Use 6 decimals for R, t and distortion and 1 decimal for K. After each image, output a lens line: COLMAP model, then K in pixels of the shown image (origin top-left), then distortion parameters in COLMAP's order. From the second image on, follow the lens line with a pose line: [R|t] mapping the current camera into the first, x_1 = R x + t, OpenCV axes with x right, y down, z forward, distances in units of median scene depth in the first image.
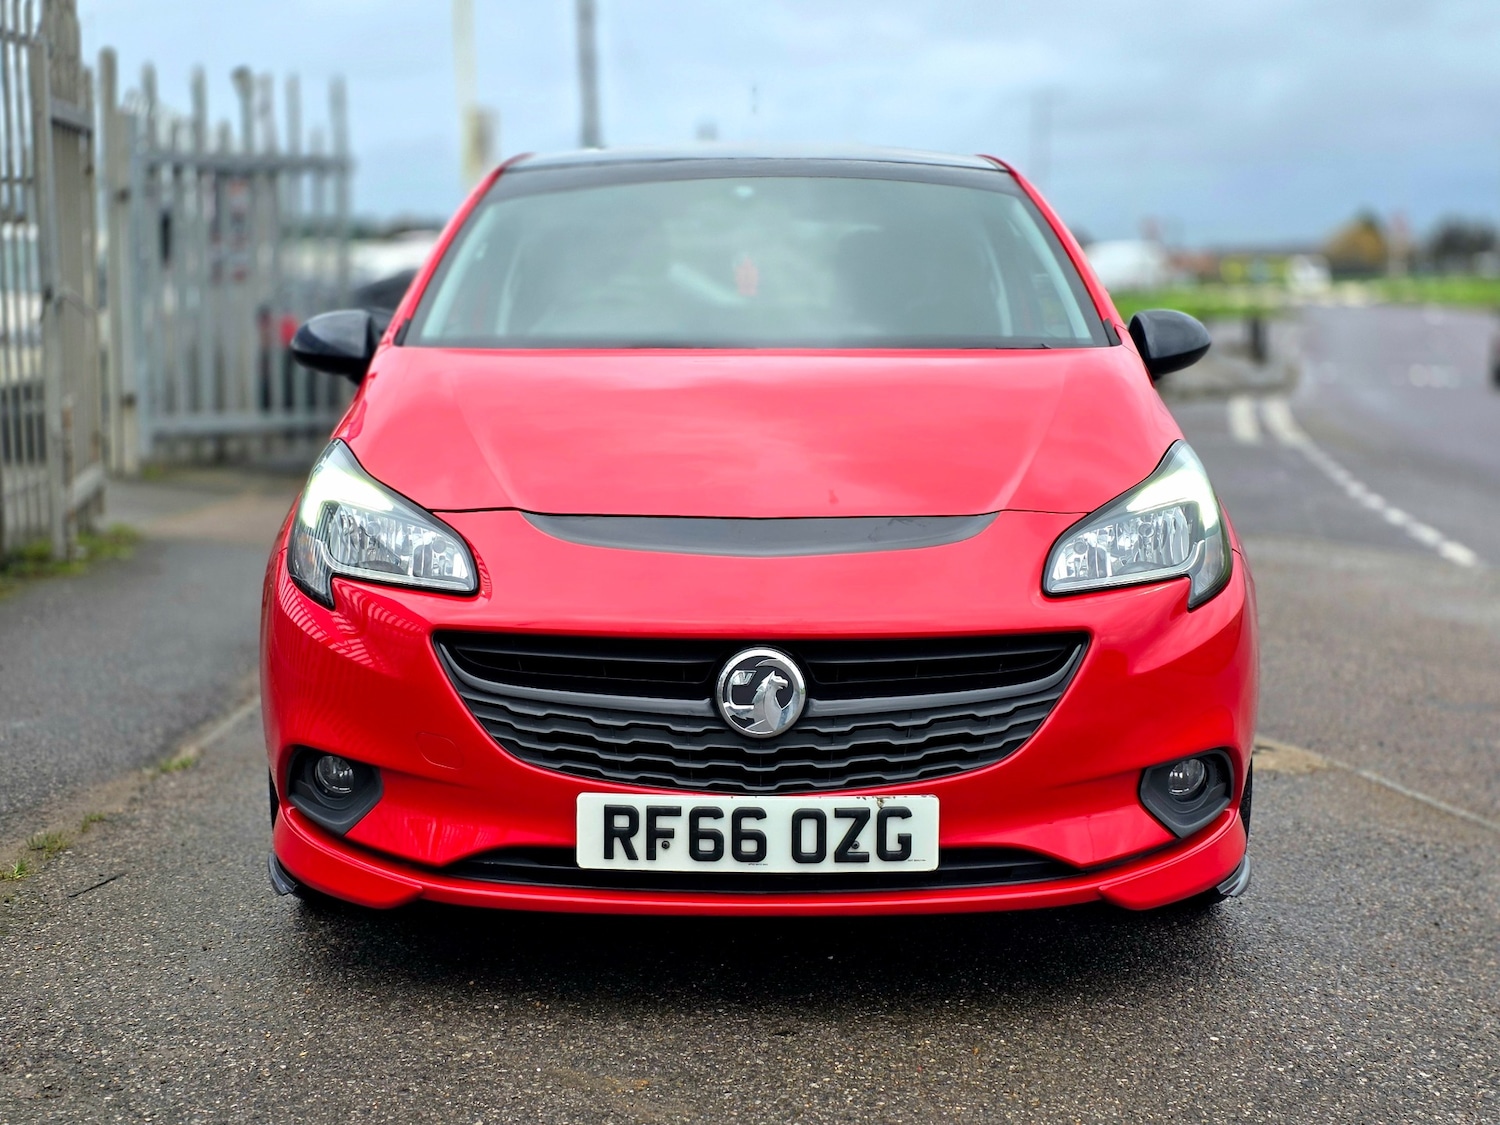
lens RADIAL K [[2184.6, 0, 720.1], [0, 2184.6, 543.2], [0, 0, 1]] dist [0.258843, -0.836452]
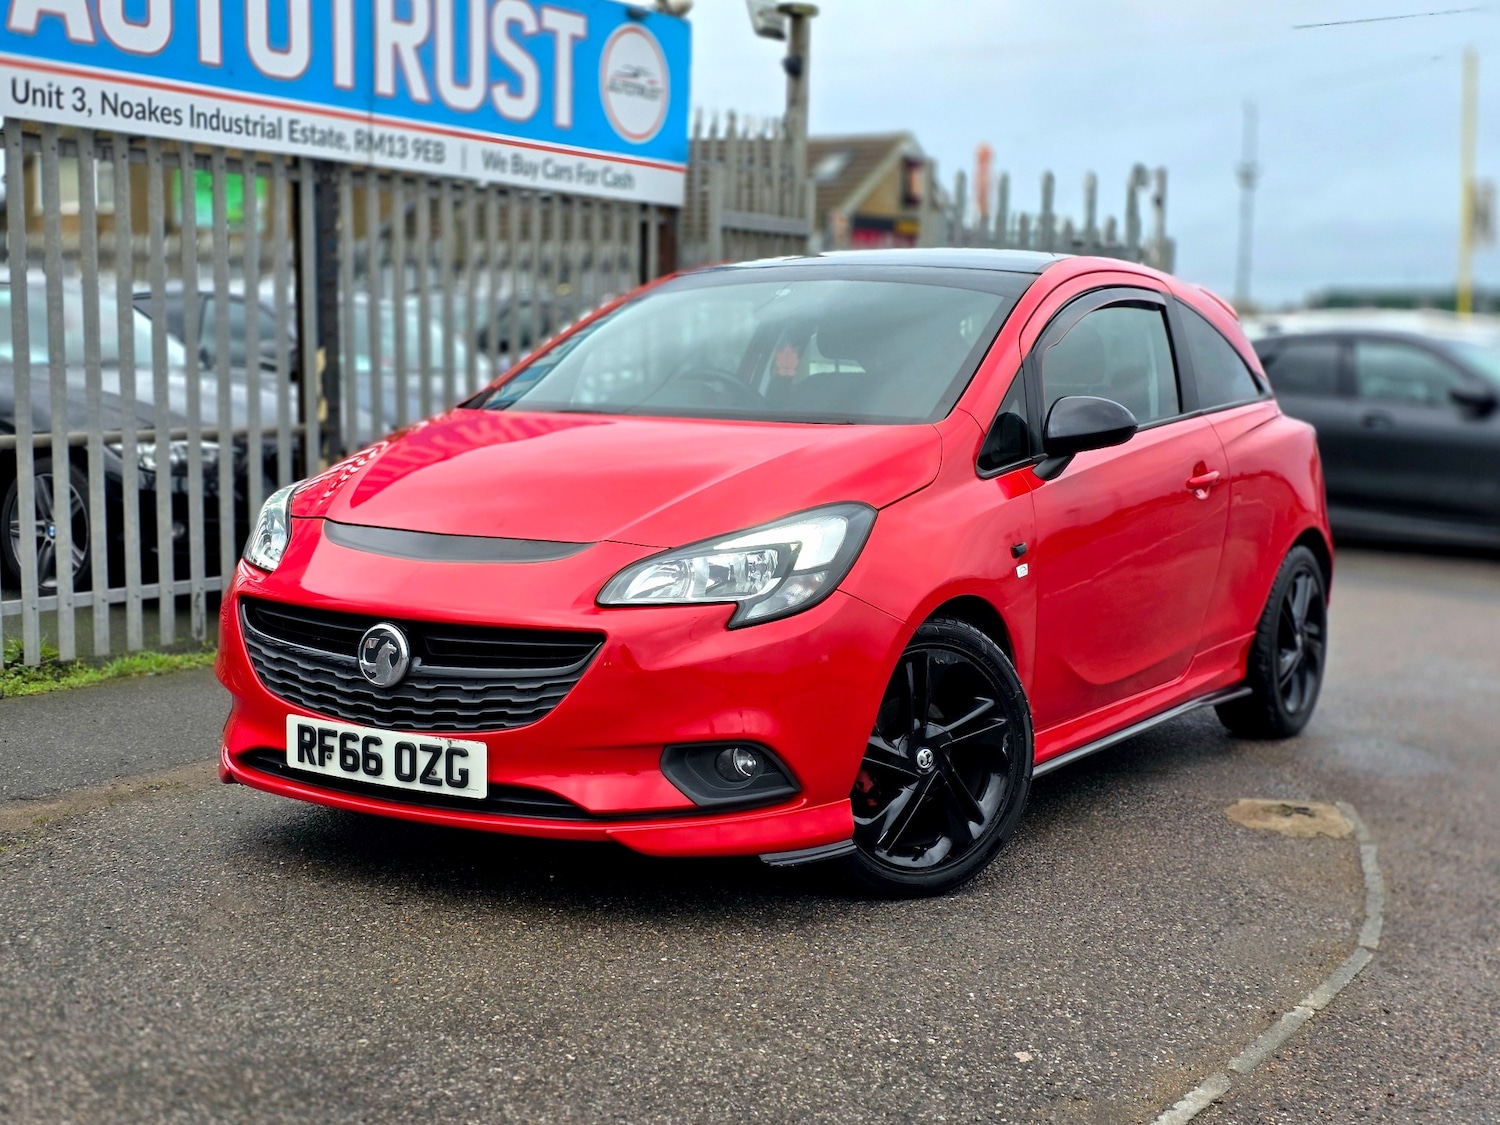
lens RADIAL K [[2121.1, 0, 750.0], [0, 2121.1, 562.5], [0, 0, 1]] dist [0.243562, -0.776134]
pose [[0.855097, 0.072064, -0.513435, 0.906187], [-0.083587, 0.996500, 0.000656, -0.010652], [0.511685, 0.042355, 0.858128, -0.049702]]
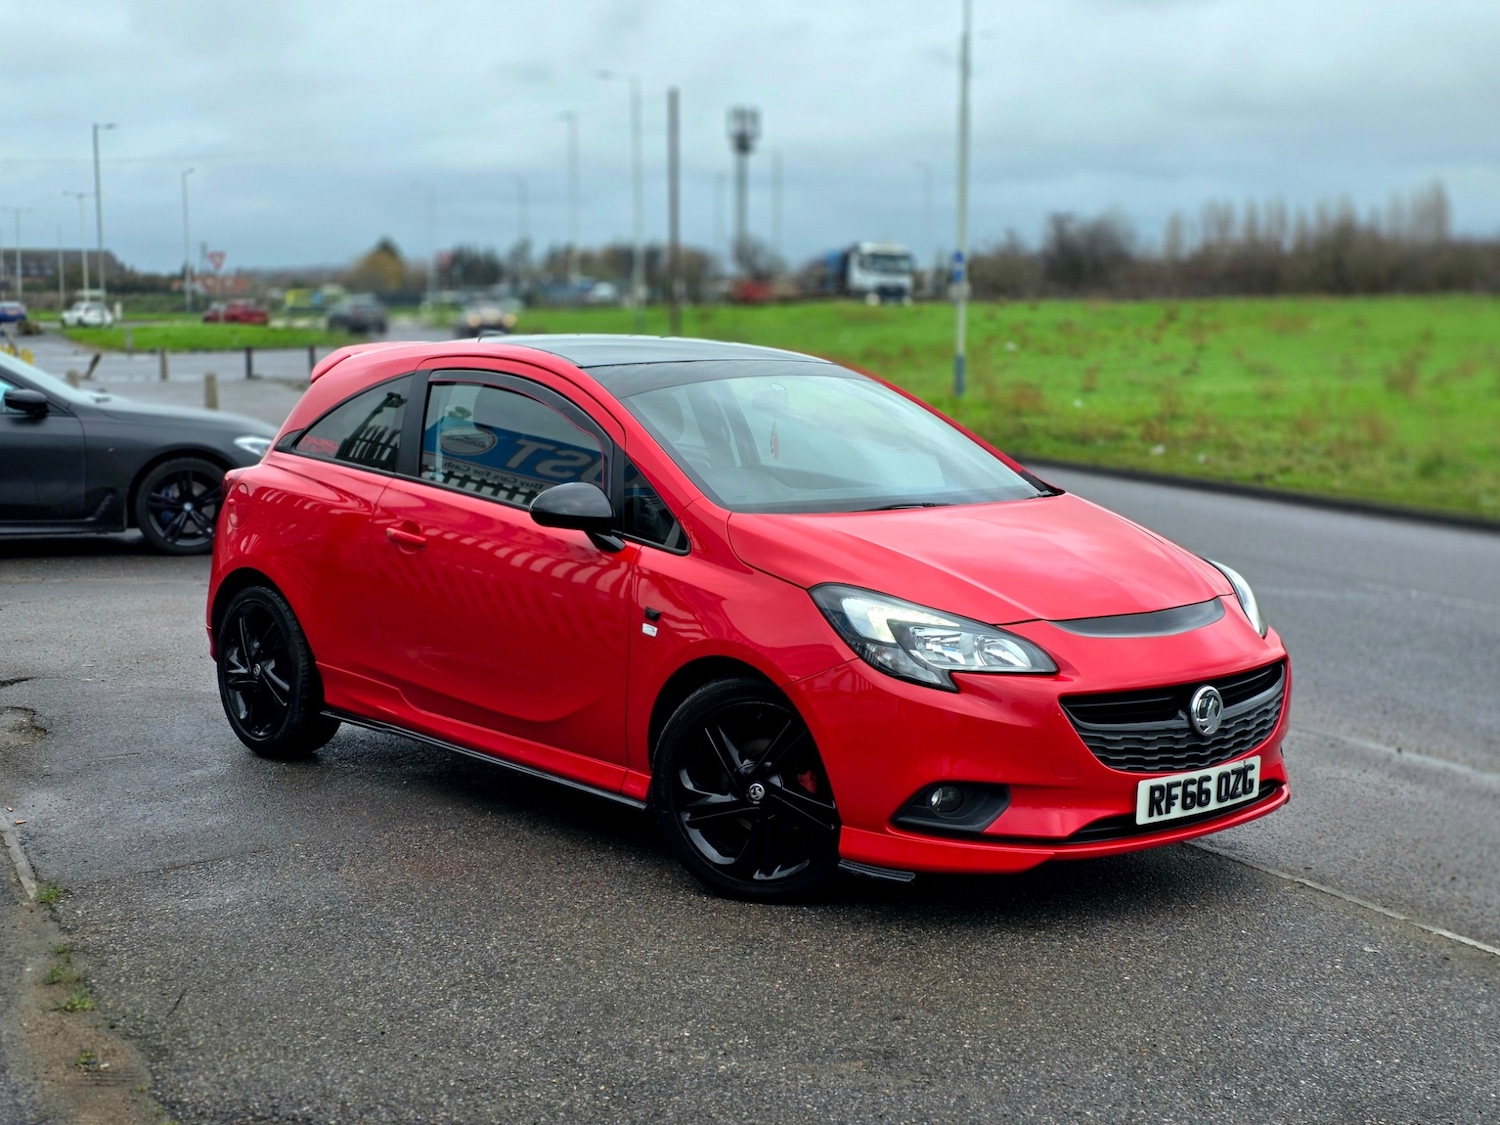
lens RADIAL K [[2184.6, 0, 720.1], [0, 2184.6, 543.2], [0, 0, 1]] dist [0.258843, -0.836452]
pose [[0.730124, -0.069212, 0.679801, -1.472004], [0.071443, 0.997137, 0.024789, -0.139095], [-0.679570, 0.030468, 0.732978, -0.051680]]
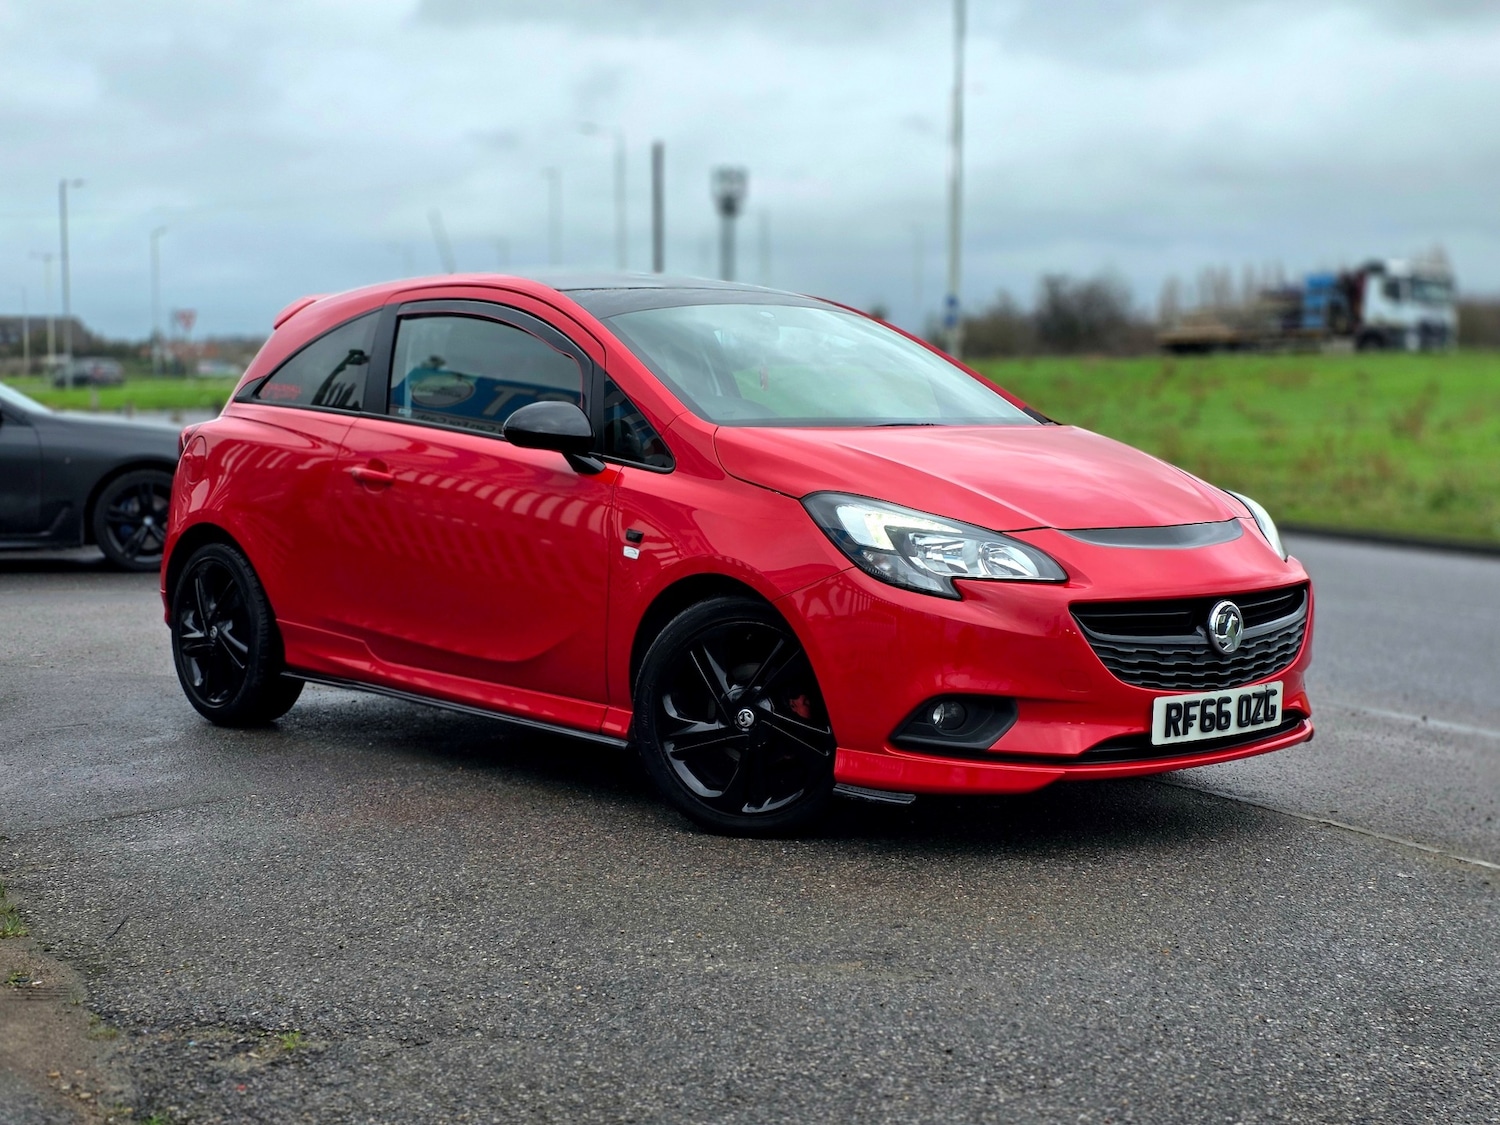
lens RADIAL K [[2246.5, 0, 728.7], [0, 2246.5, 535.9], [0, 0, 1]] dist [0.280654, -0.990415]
pose [[0.723109, -0.041180, 0.689505, -1.435488], [0.072518, 0.997231, -0.016493, 0.000075], [-0.686917, 0.061927, 0.724093, 0.002890]]
